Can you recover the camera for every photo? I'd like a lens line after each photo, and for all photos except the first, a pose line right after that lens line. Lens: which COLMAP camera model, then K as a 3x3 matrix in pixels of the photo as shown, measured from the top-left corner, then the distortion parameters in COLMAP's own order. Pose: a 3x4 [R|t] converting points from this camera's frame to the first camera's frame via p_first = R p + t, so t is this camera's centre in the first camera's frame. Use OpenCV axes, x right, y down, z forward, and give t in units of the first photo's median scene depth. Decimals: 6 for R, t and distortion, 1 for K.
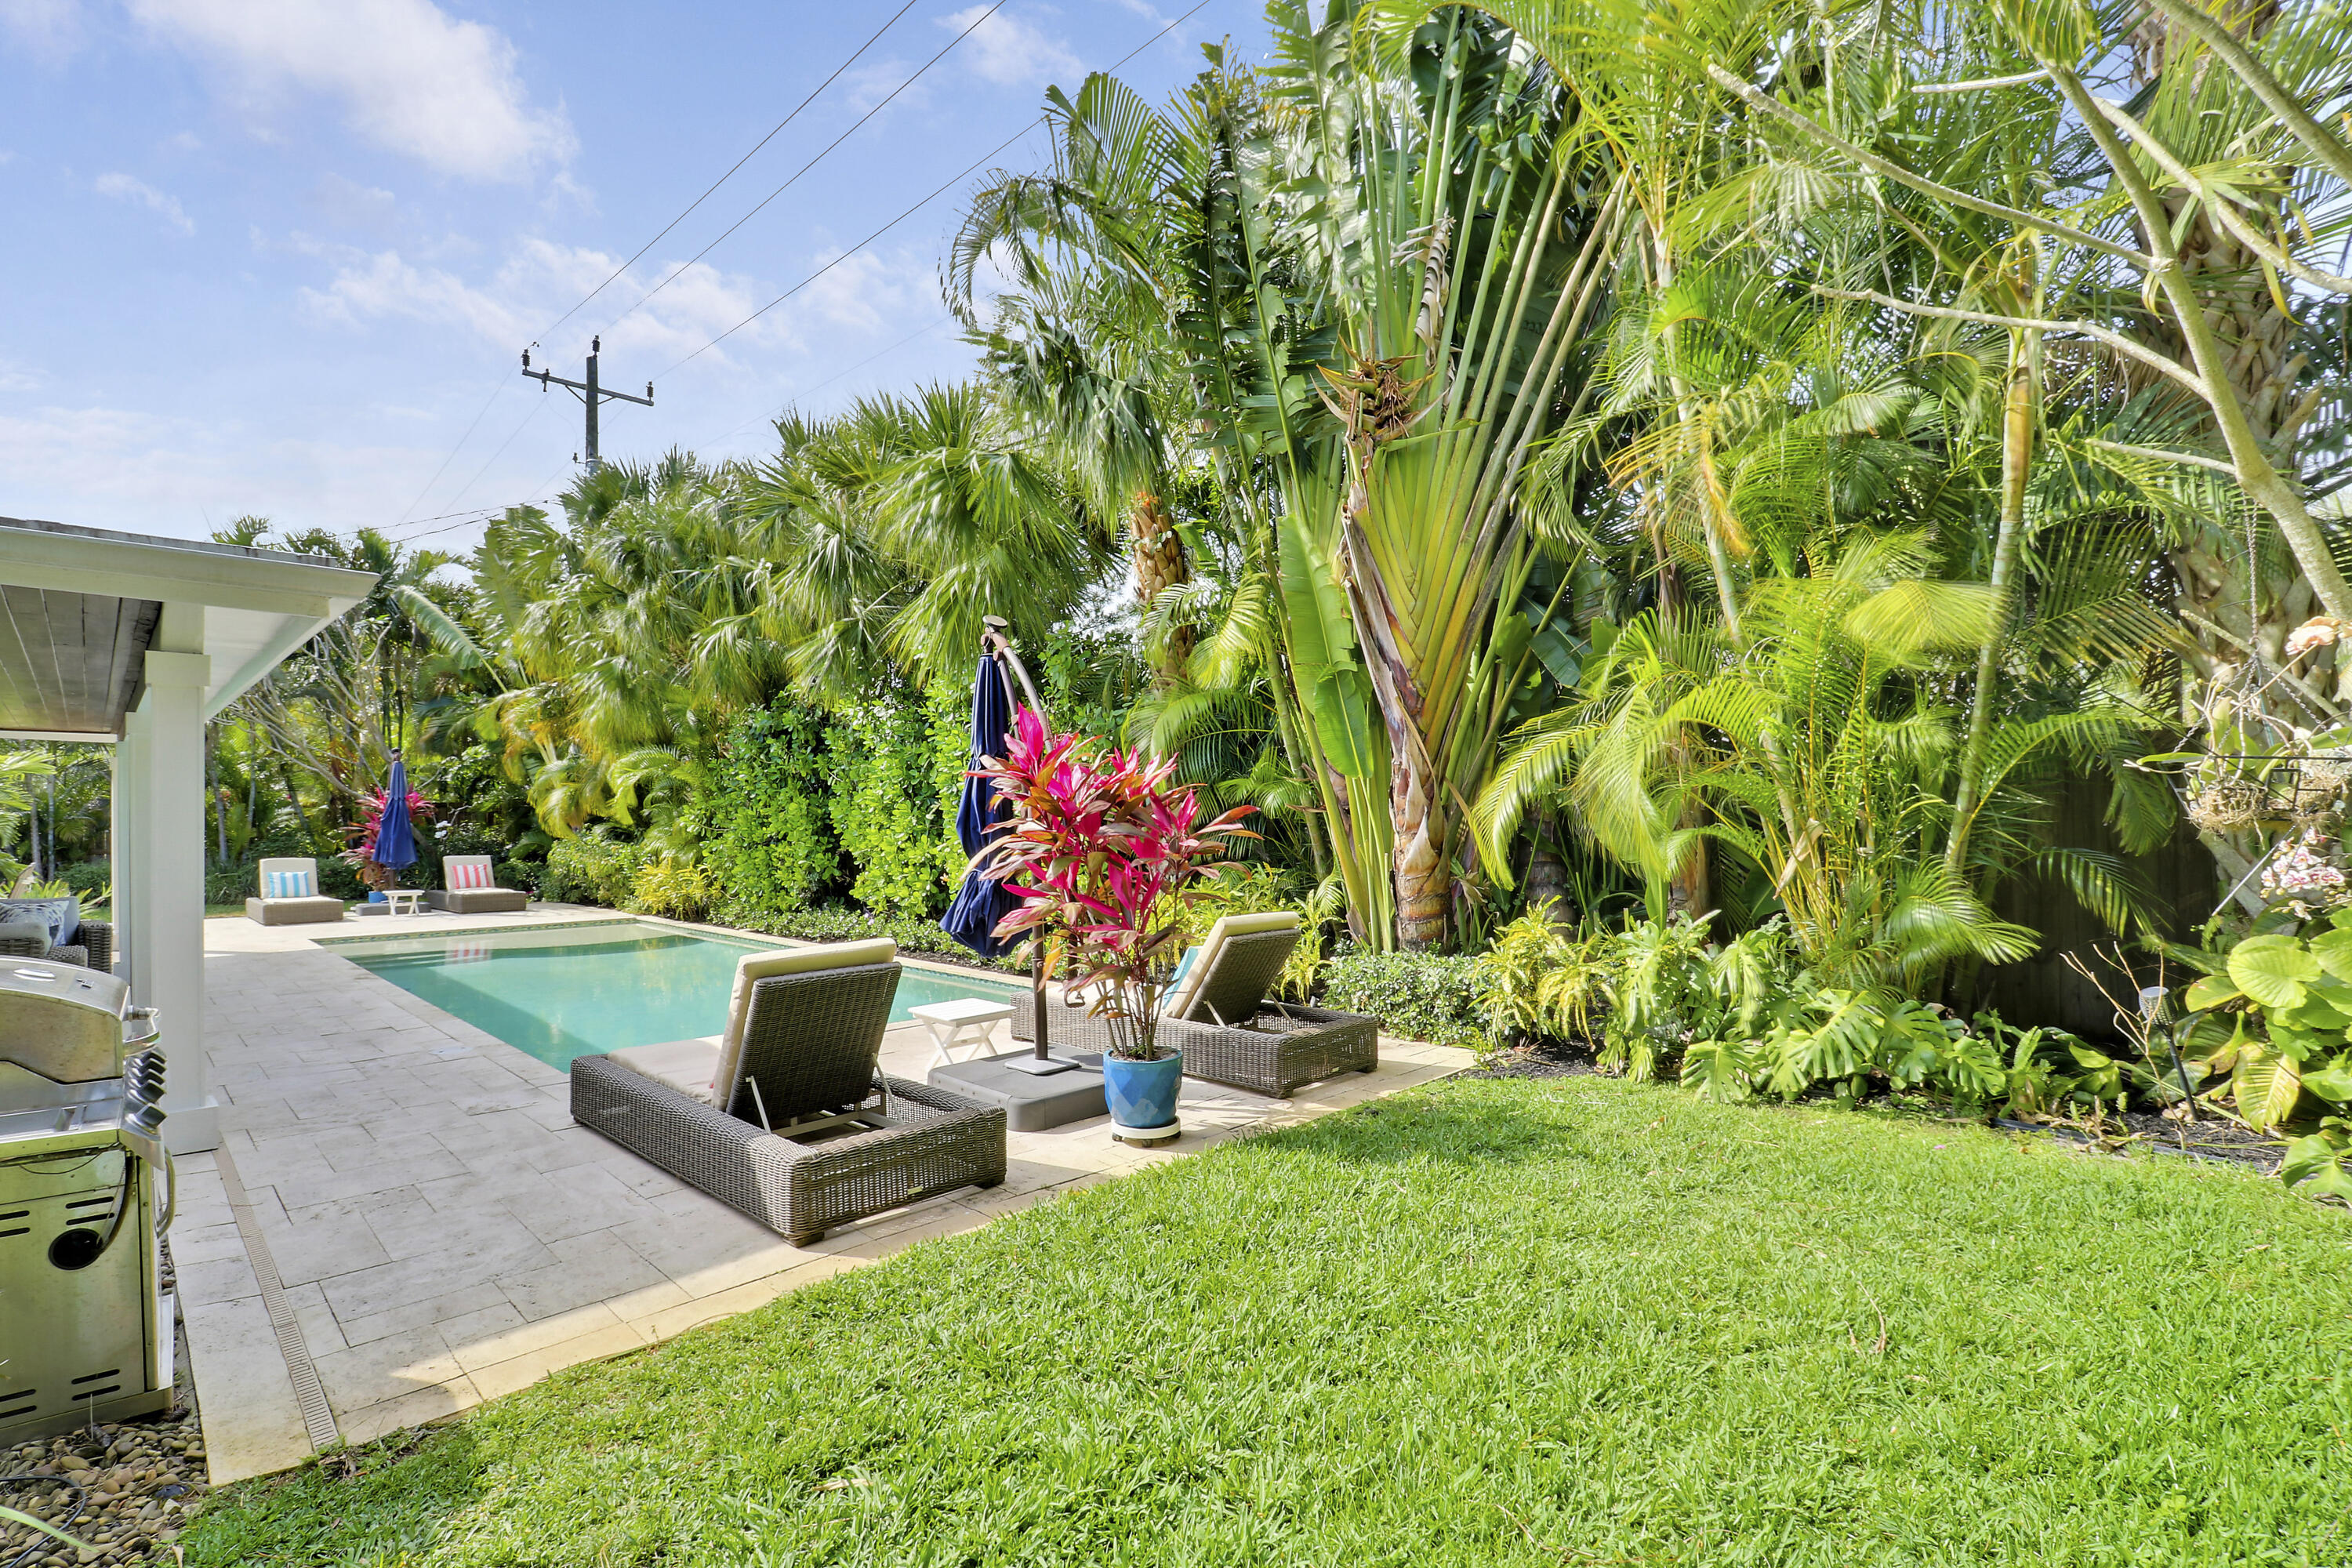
lens RADIAL K [[1095.2, 0, 1179.7], [0, 1095.2, 802.7], [0, 0, 1]] dist [-0.003293, -0.001623]
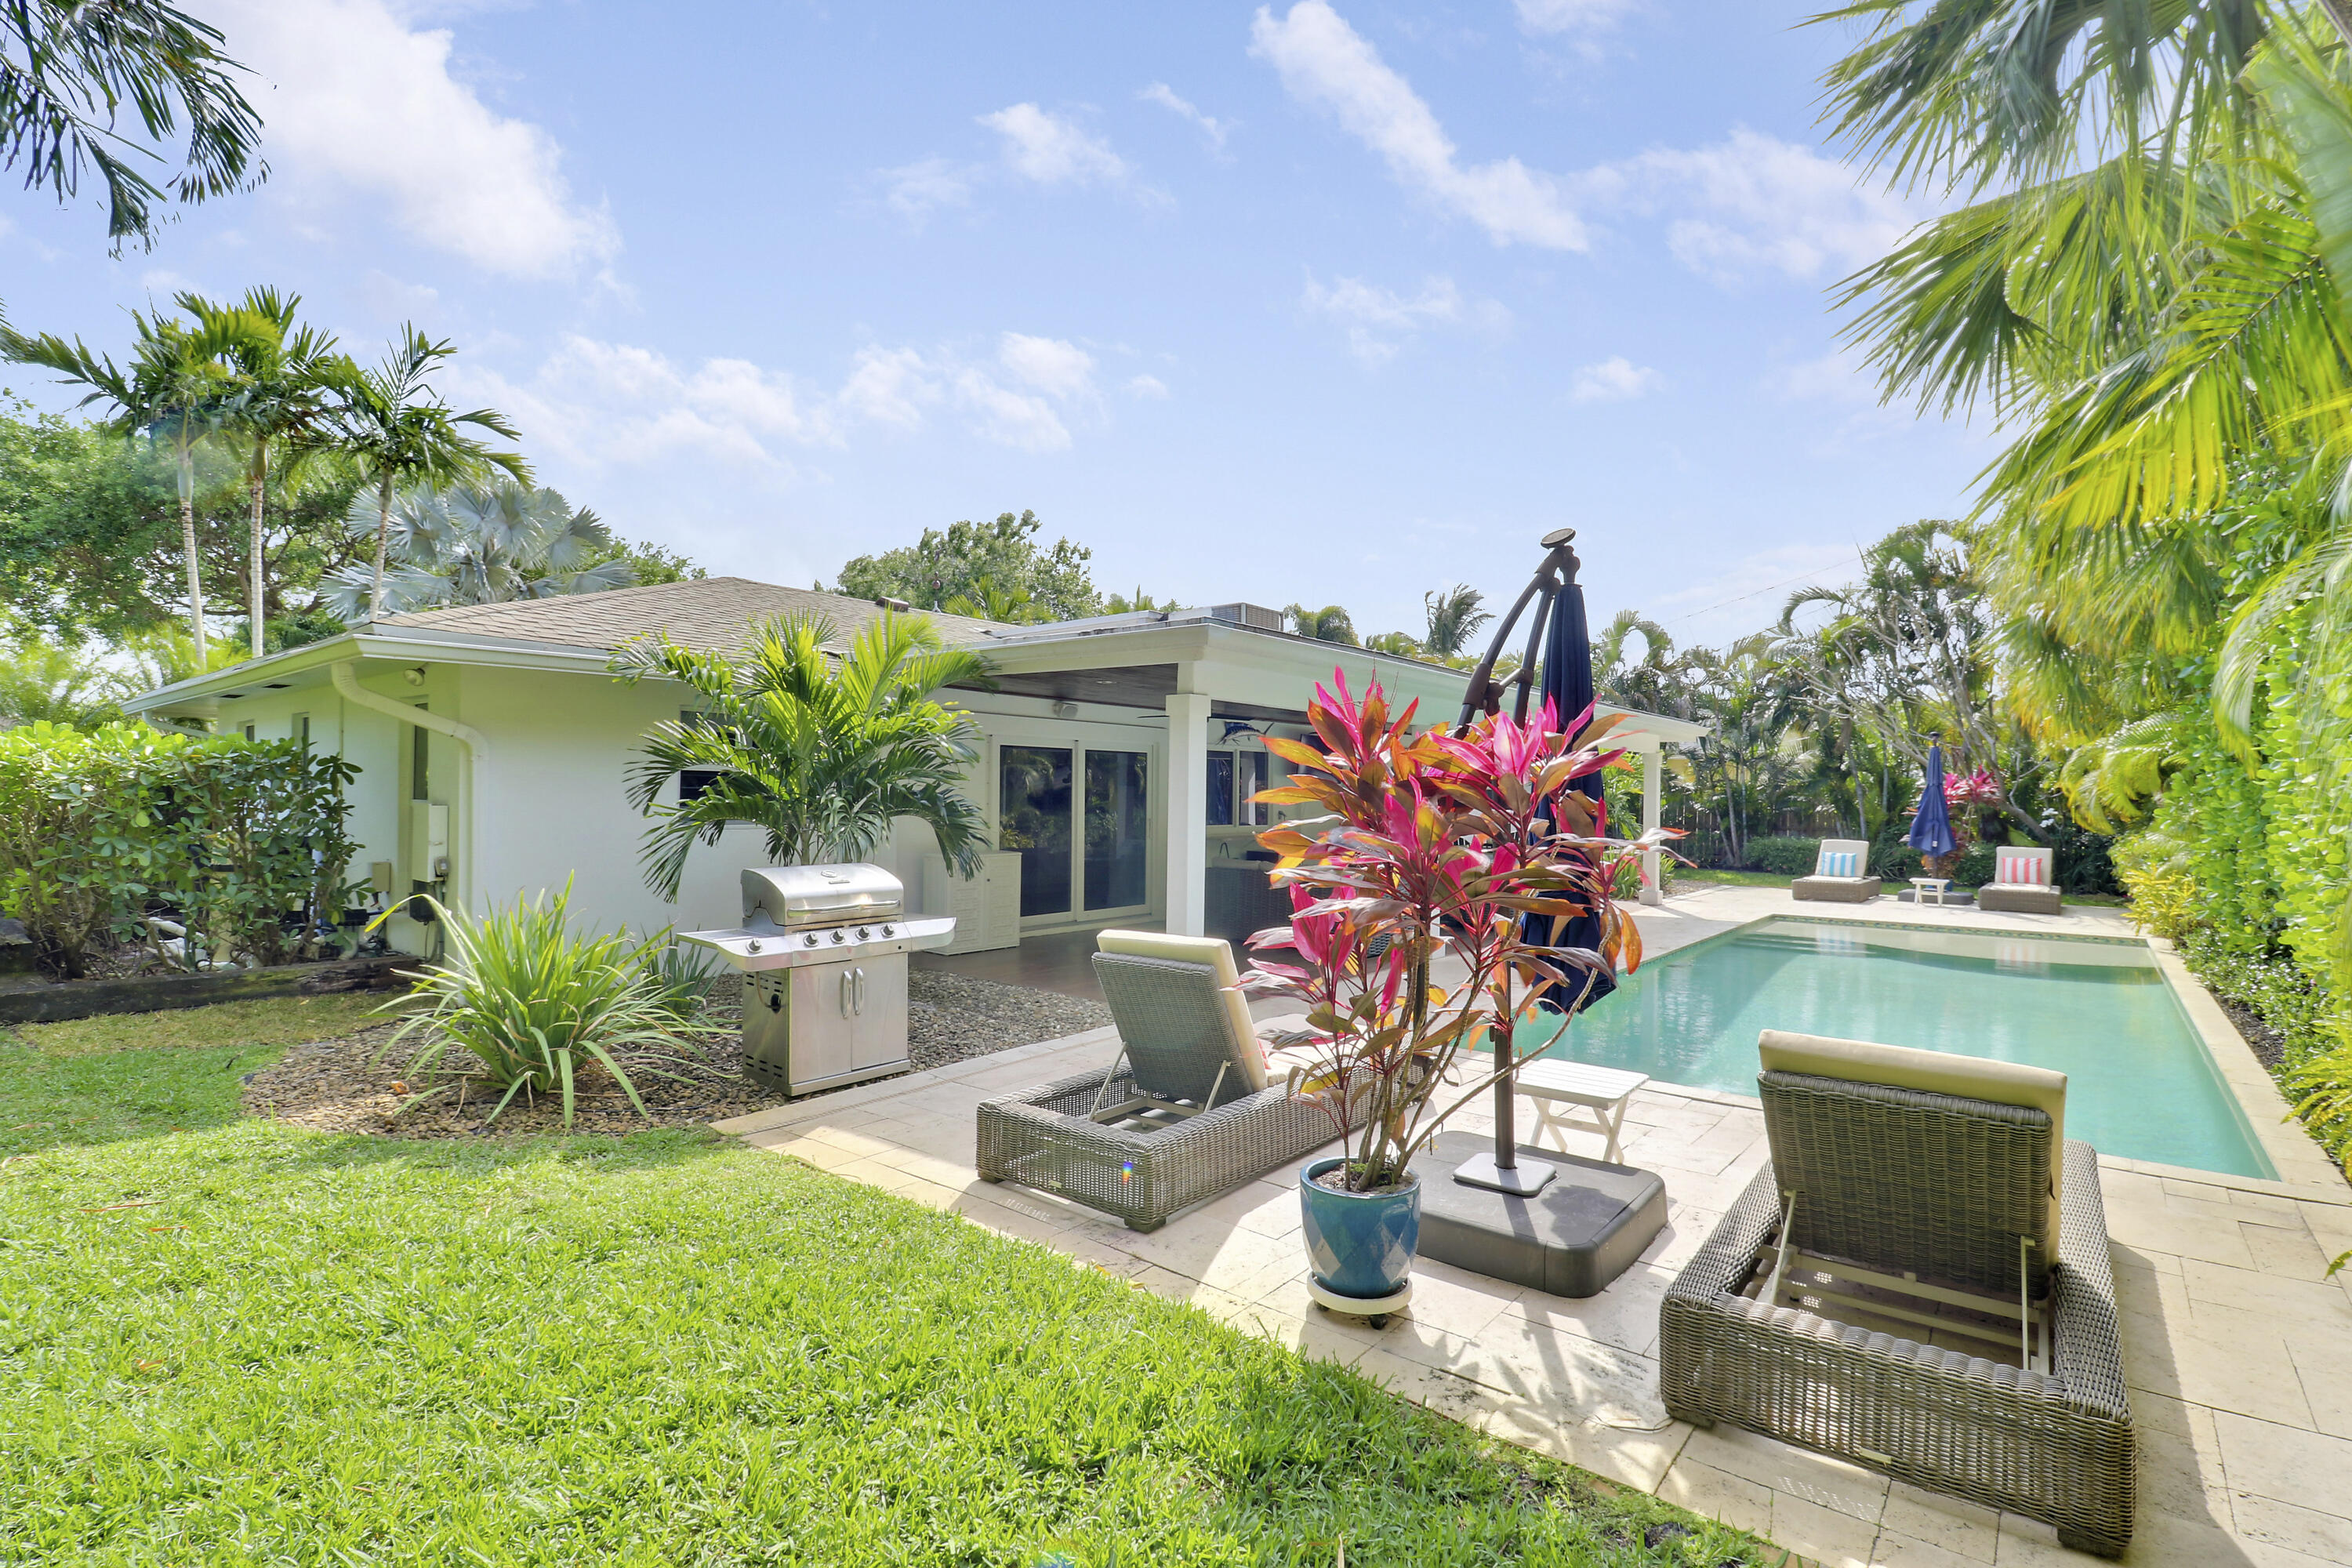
lens RADIAL K [[1095.2, 0, 1179.7], [0, 1095.2, 802.7], [0, 0, 1]] dist [-0.003293, -0.001623]
pose [[0.107519, 0.010254, -0.994150, 0.178741], [0.001128, 0.999945, 0.010435, 0.002494], [0.994202, -0.002243, 0.107502, 0.245051]]
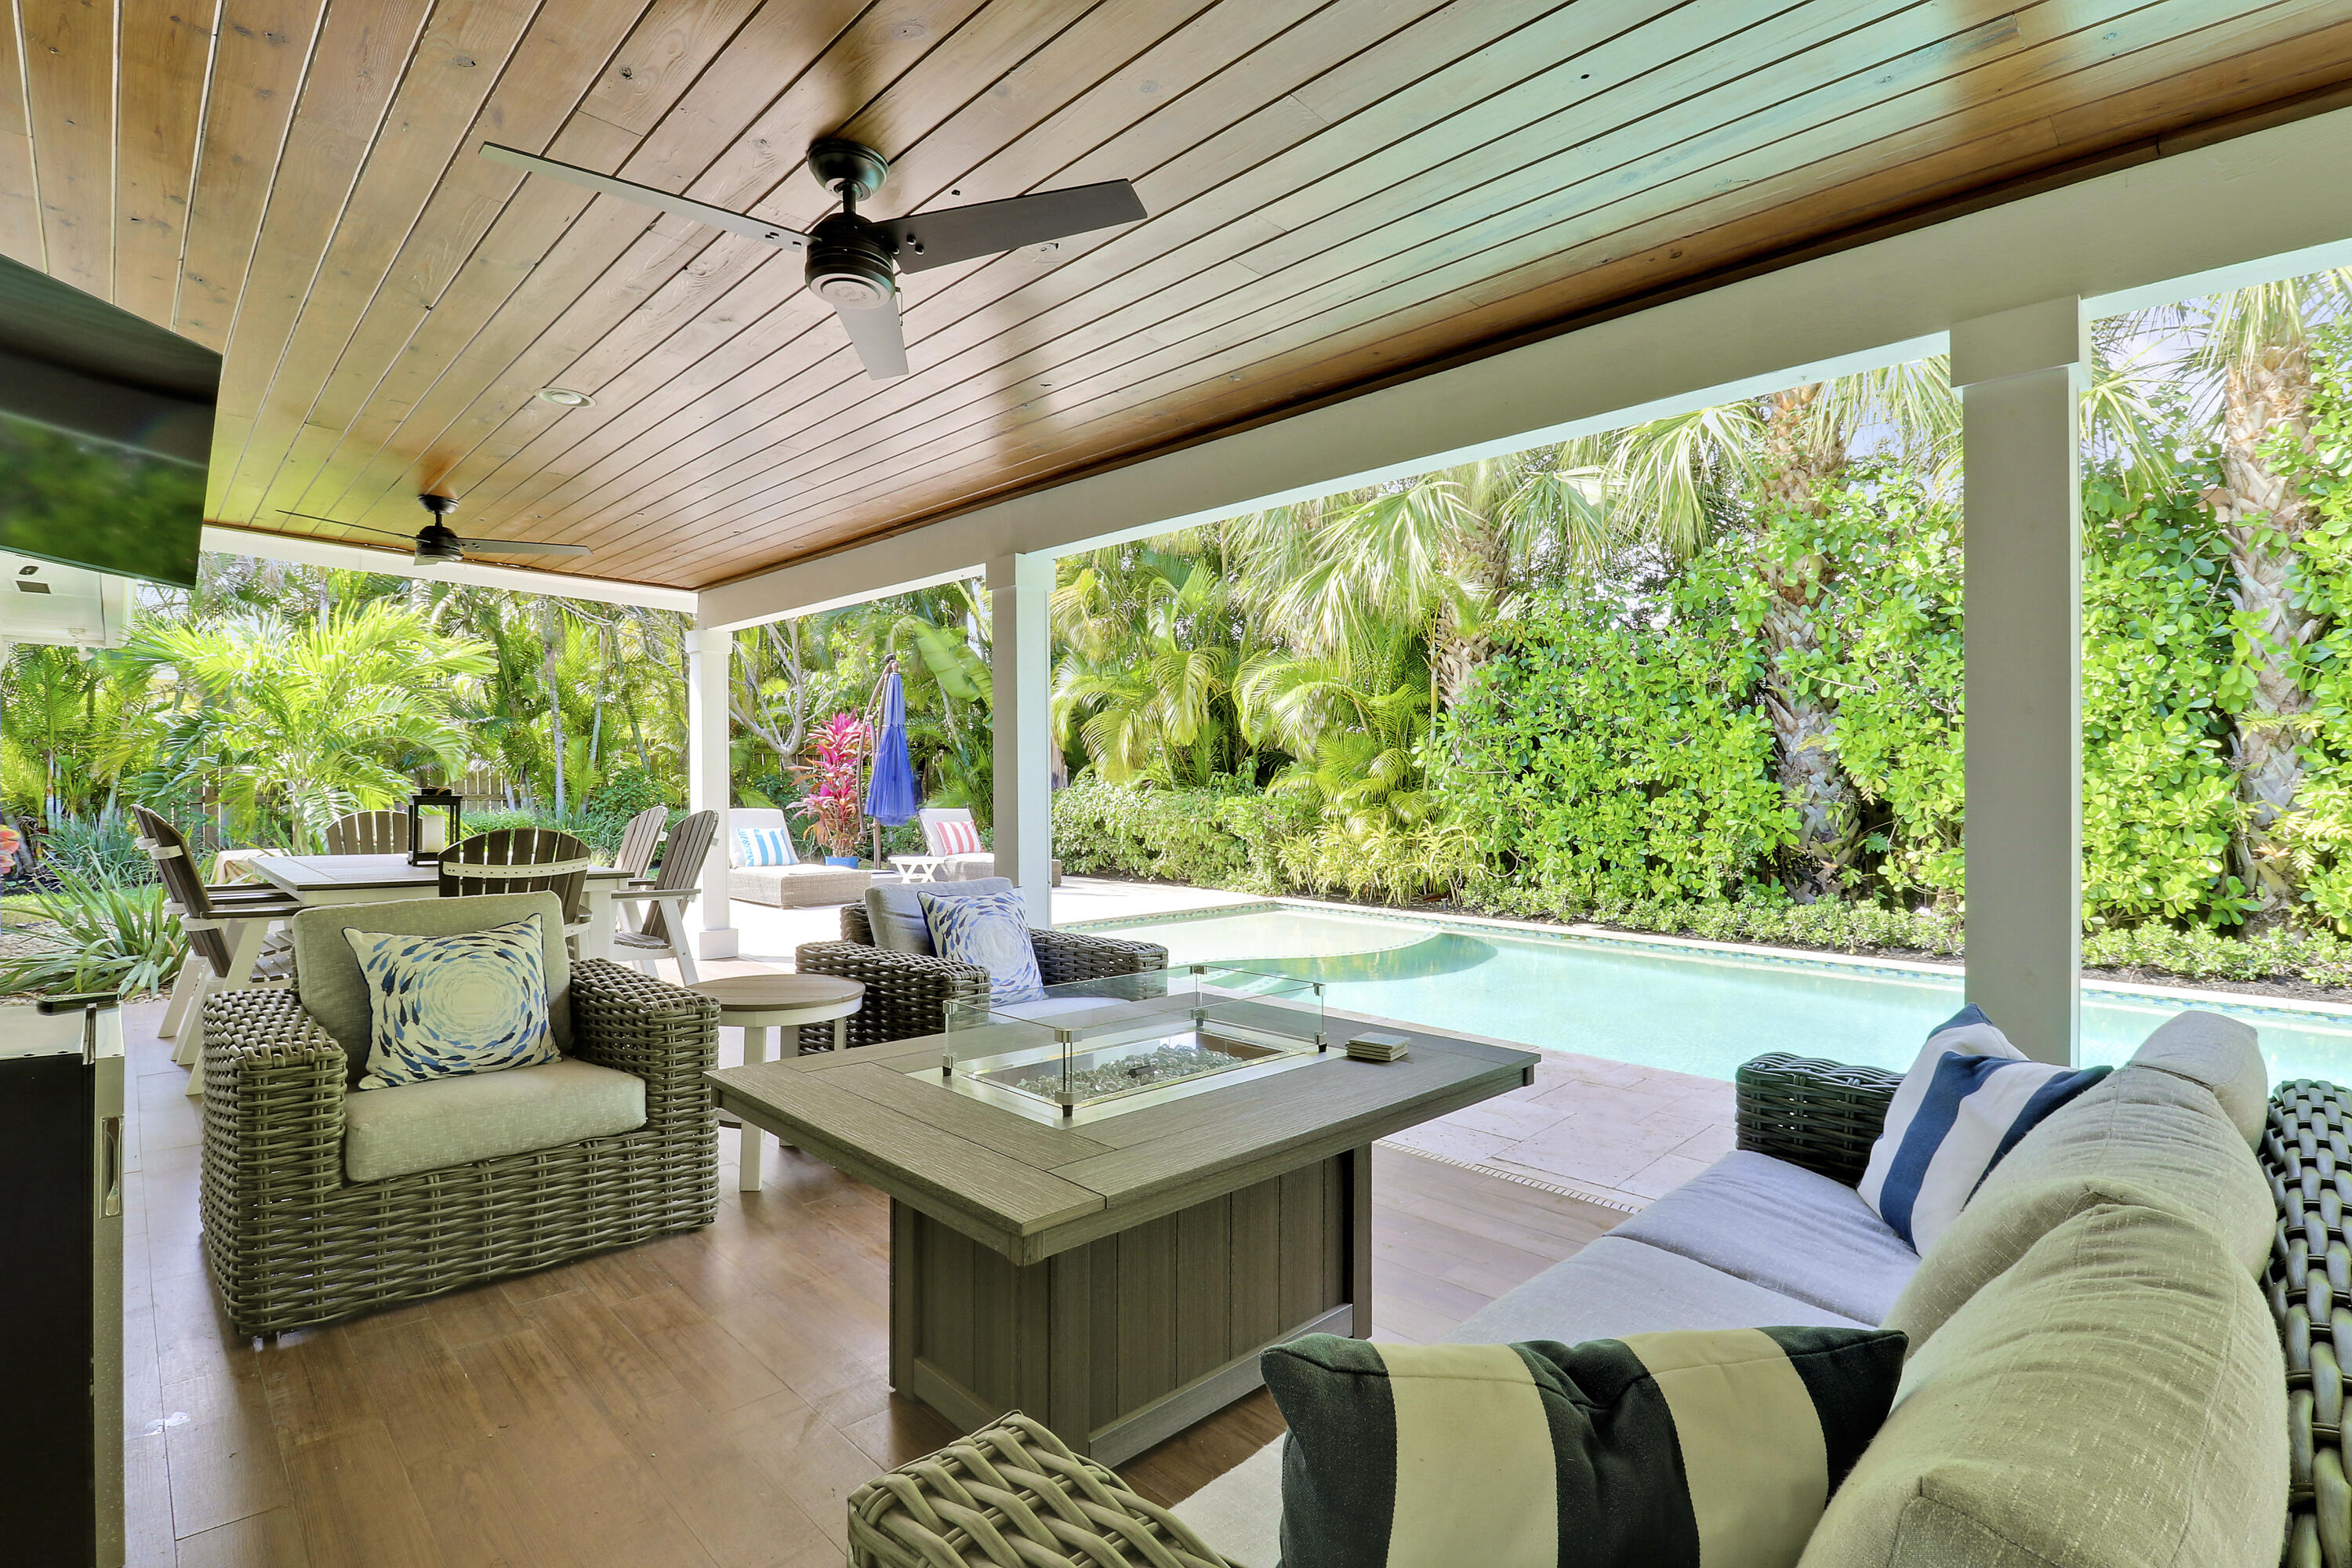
lens RADIAL K [[1095.2, 0, 1179.7], [0, 1095.2, 802.7], [0, 0, 1]] dist [-0.003293, -0.001623]
pose [[0.999912, 0.009566, -0.009228, -0.539968], [-0.009292, 0.999527, 0.029318, 0.024576], [0.009505, -0.029230, 0.999528, 0.314107]]
